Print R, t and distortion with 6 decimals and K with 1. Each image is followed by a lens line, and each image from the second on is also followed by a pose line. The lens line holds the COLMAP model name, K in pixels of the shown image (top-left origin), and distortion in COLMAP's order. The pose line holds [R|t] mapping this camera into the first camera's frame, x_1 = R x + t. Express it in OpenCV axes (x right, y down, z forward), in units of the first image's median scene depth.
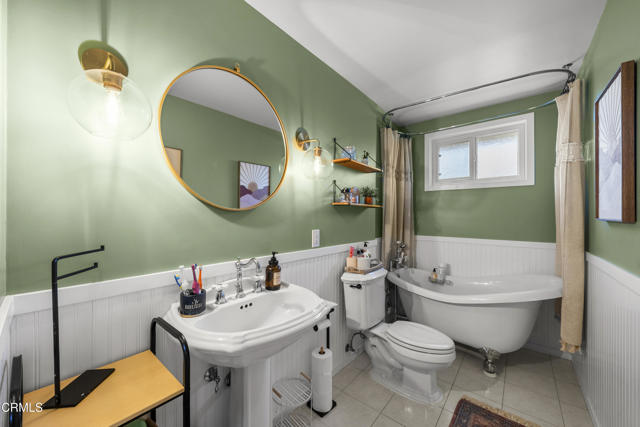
lens RADIAL K [[242.2, 0, 318.0], [0, 242.2, 215.8], [0, 0, 1]] dist [0.001597, 0.000294]
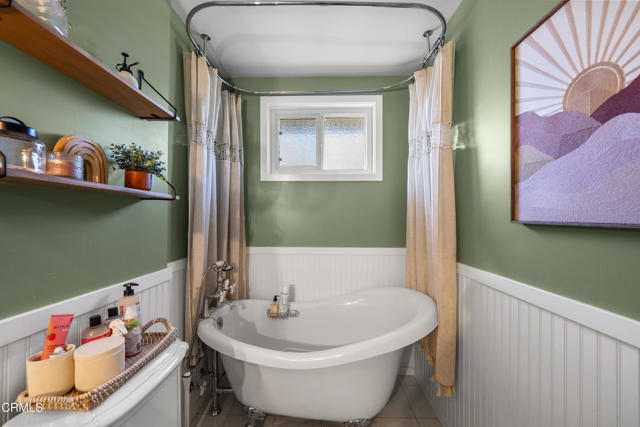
lens RADIAL K [[242.2, 0, 318.9], [0, 242.2, 216.7], [0, 0, 1]] dist [0.001597, 0.000294]
pose [[0.778116, -0.001030, 0.628119, 0.154430], [0.003342, 0.999991, -0.002501, 0.000044], [-0.628111, 0.004045, 0.778113, 0.403522]]
